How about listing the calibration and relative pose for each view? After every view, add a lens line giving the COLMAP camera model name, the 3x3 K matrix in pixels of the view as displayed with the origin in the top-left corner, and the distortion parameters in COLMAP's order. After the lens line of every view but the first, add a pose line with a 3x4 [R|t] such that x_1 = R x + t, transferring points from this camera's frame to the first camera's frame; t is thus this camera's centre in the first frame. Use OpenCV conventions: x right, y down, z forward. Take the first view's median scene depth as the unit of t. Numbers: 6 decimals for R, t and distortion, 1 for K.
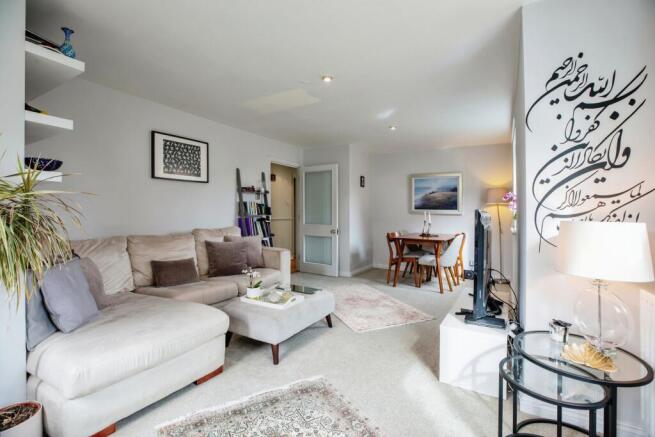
lens RADIAL K [[303.9, 0, 339.0], [0, 303.9, 181.2], [0, 0, 1]] dist [-0.010963, 0.000953]
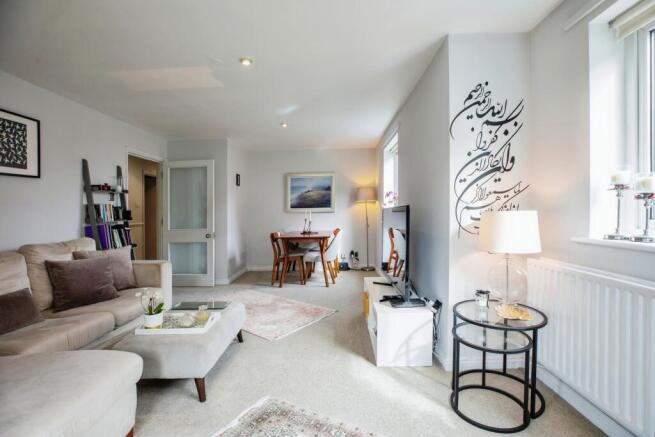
lens RADIAL K [[303.9, 0, 339.0], [0, 303.9, 181.2], [0, 0, 1]] dist [-0.010963, 0.000953]
pose [[0.878681, 0.012985, 0.477233, -0.183707], [-0.013320, 0.999908, -0.002683, 0.007023], [-0.477224, -0.003999, 0.878773, 0.075830]]
